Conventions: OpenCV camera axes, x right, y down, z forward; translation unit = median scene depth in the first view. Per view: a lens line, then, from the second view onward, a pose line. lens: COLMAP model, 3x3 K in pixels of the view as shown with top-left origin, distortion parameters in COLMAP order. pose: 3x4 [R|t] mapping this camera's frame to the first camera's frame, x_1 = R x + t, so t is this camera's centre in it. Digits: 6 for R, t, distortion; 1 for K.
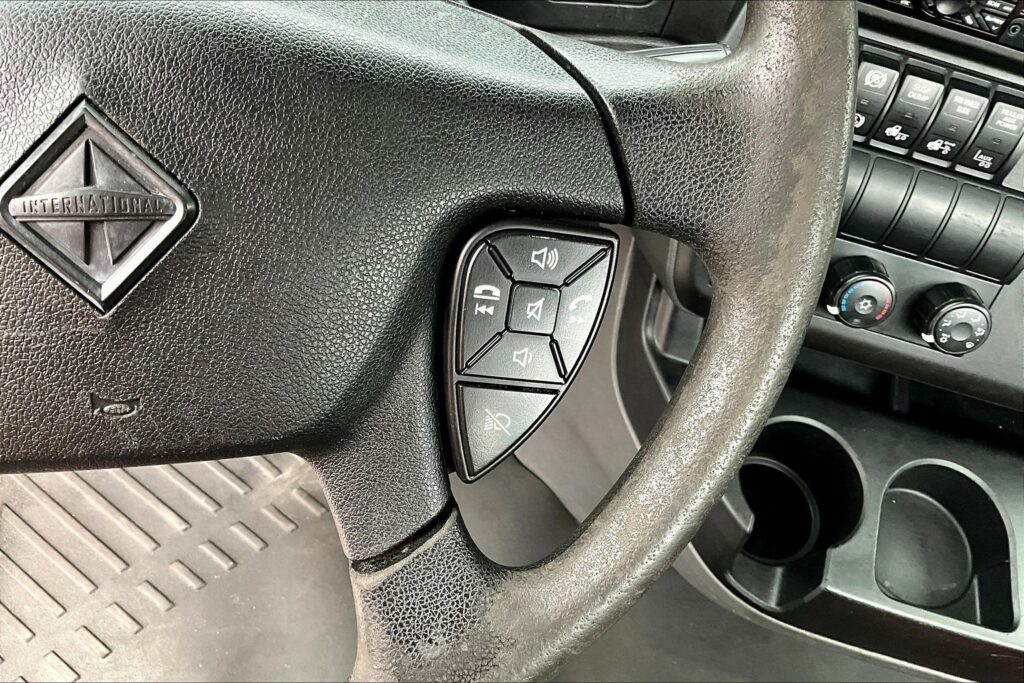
lens RADIAL K [[847.7, 0, 517.9], [0, 847.7, 339.7], [0, 0, 1]] dist [0.068959, -0.127257]
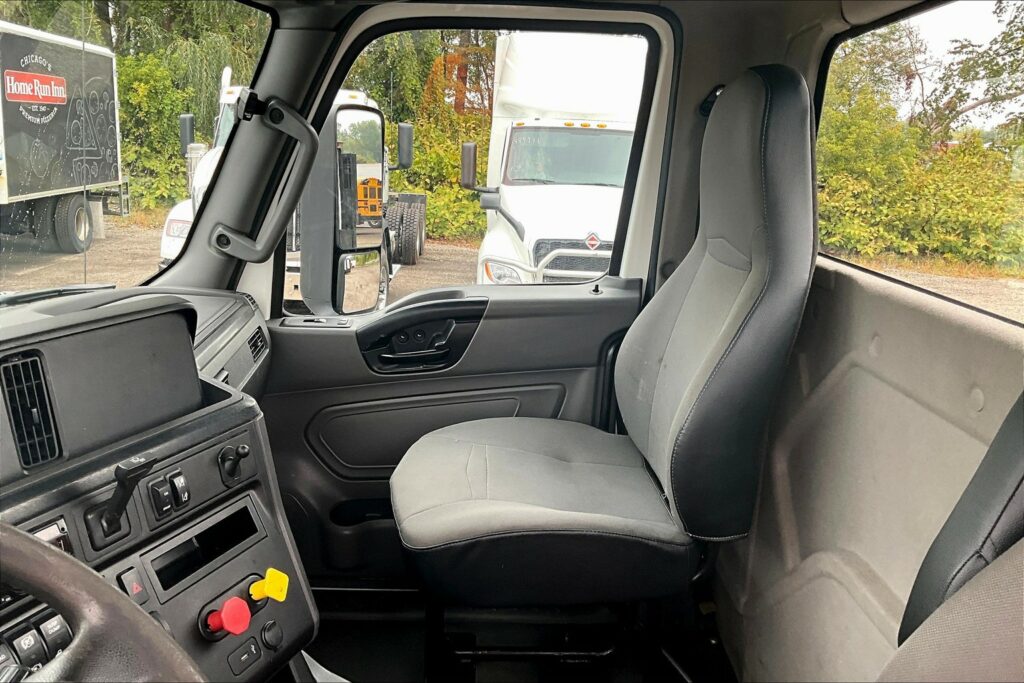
lens RADIAL K [[847.7, 0, 508.9], [0, 847.7, 336.3], [0, 0, 1]] dist [0.068959, -0.127257]
pose [[0.161750, -0.376993, 0.911983, -0.561534], [0.828612, 0.553791, 0.081961, -0.015644], [-0.535947, 0.742423, 0.401957, -0.431896]]
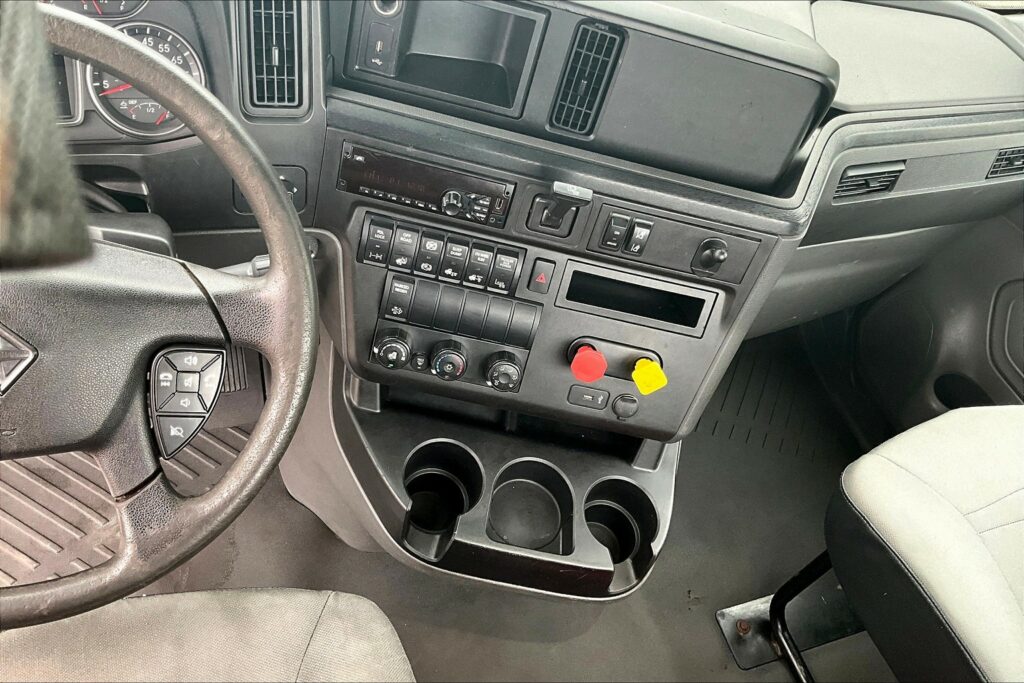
lens RADIAL K [[847.7, 0, 517.1], [0, 847.7, 346.5], [0, 0, 1]] dist [0.068959, -0.127257]
pose [[0.985386, -0.070963, 0.154852, 0.266944], [0.083527, 0.993588, -0.076193, 0.058972], [-0.148452, 0.088014, 0.984995, -0.717689]]
